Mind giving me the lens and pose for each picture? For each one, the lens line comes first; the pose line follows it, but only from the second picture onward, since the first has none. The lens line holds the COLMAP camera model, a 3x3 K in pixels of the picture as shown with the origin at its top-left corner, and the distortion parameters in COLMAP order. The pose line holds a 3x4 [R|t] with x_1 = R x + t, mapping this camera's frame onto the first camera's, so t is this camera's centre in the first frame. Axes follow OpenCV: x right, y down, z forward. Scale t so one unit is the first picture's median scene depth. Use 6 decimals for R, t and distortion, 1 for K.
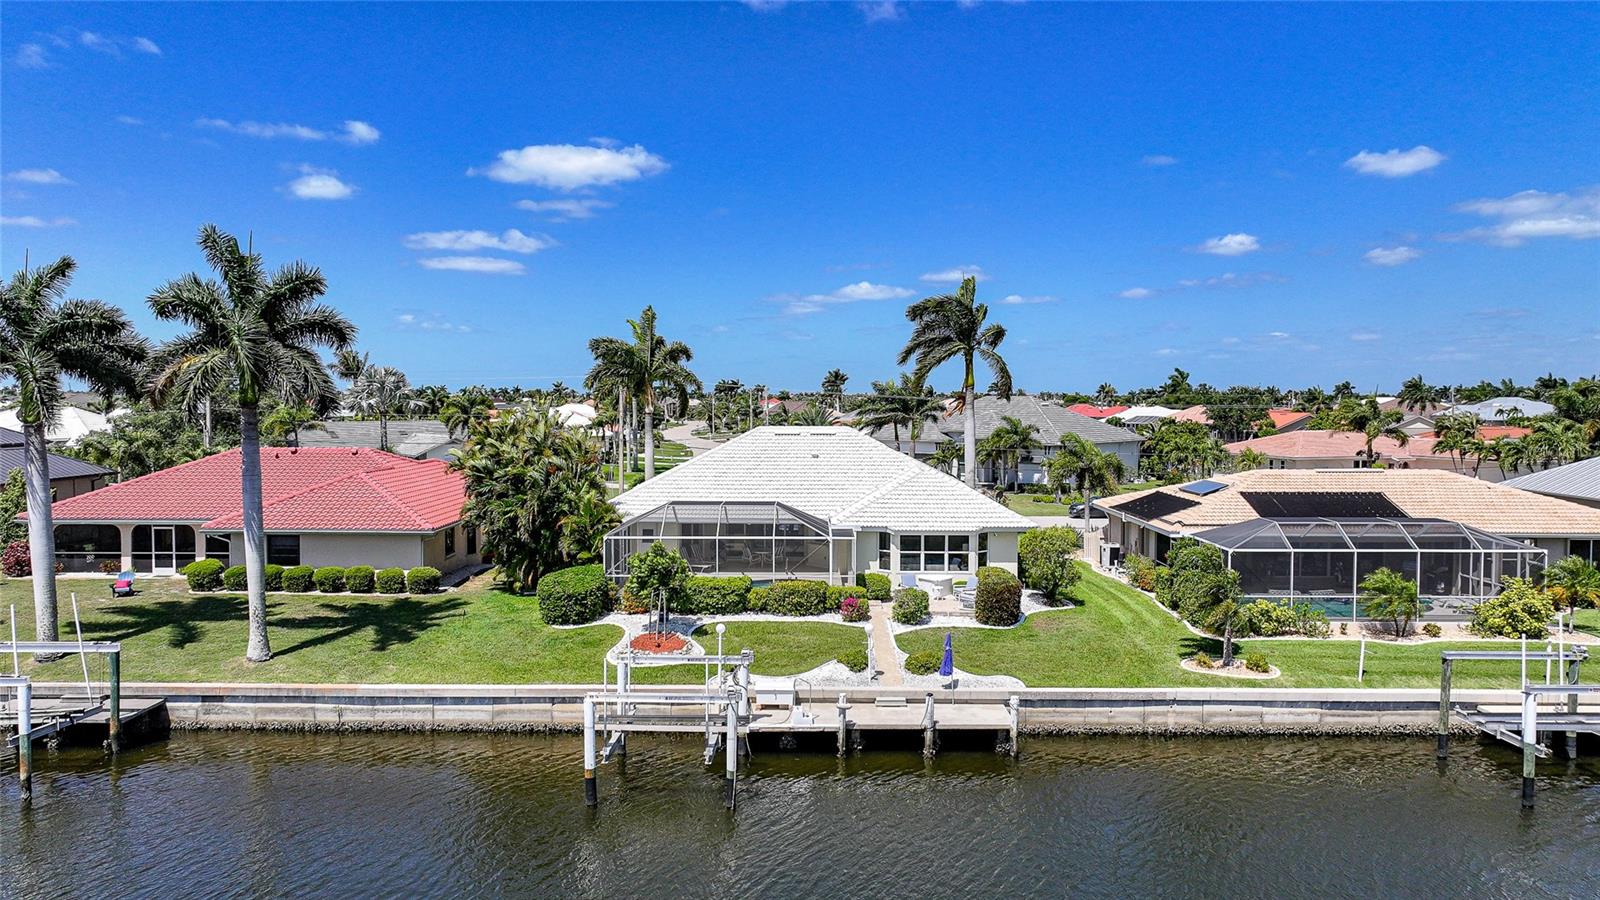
lens RADIAL K [[1109.0, 0, 807.2], [0, 1109.0, 449.8], [0, 0, 1]] dist [0.010261, -0.003913]
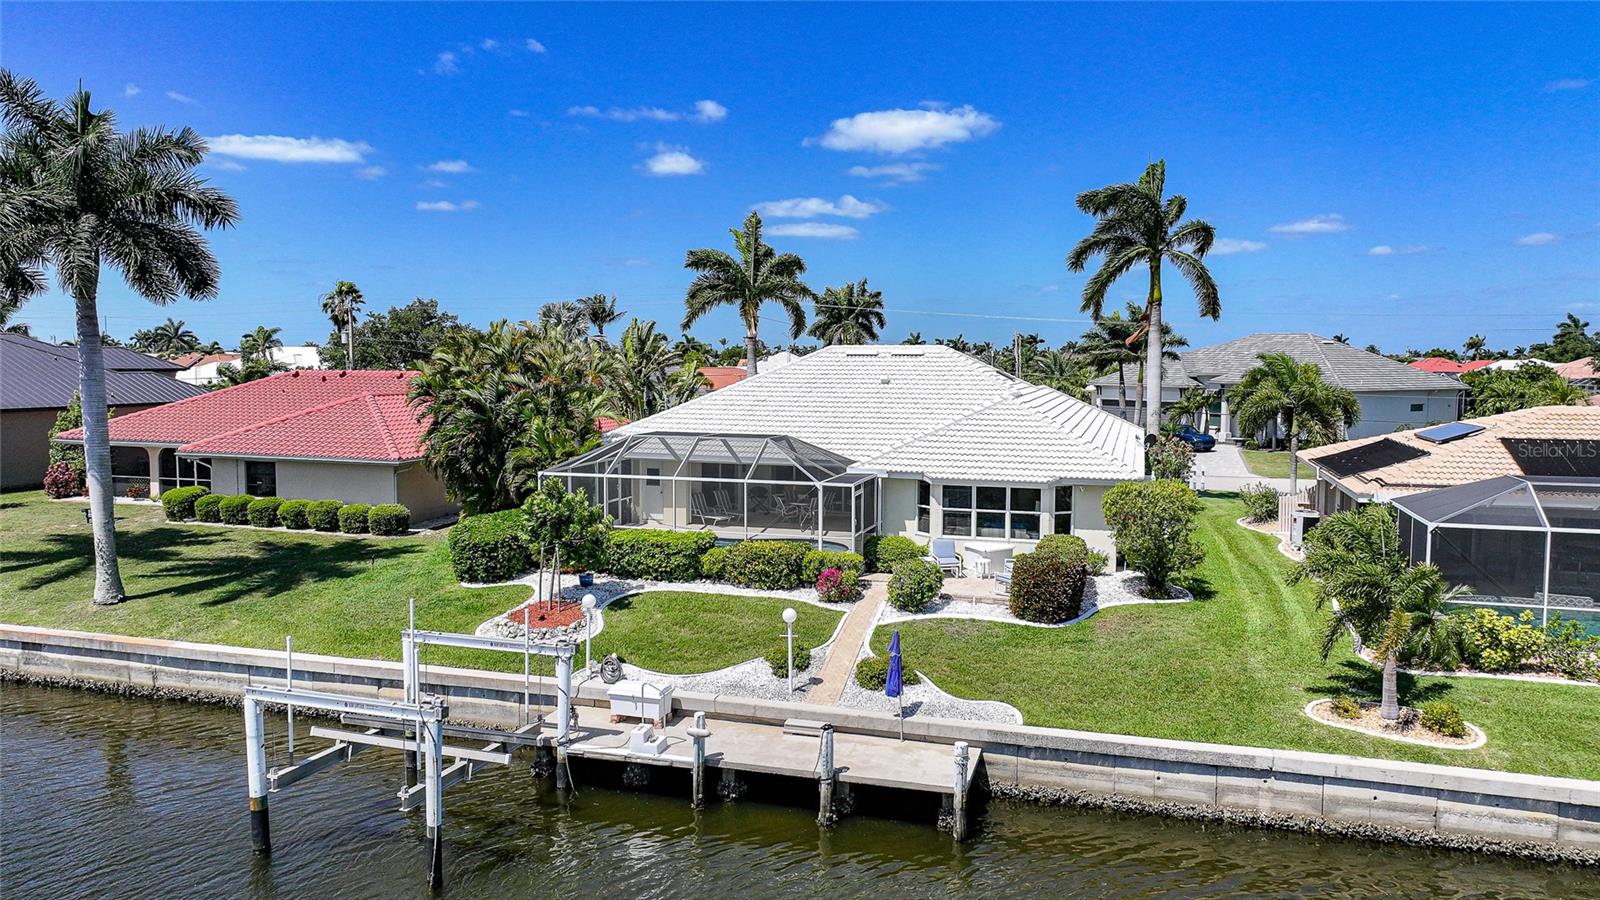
lens RADIAL K [[1122.3, 0, 804.5], [0, 1122.3, 428.0], [0, 0, 1]] dist [-0.010993, 0.031984]
pose [[0.958692, 0.019860, -0.283752, 0.226159], [-0.015337, 0.999718, 0.018155, 0.031803], [0.284032, -0.013053, 0.958726, 0.315058]]
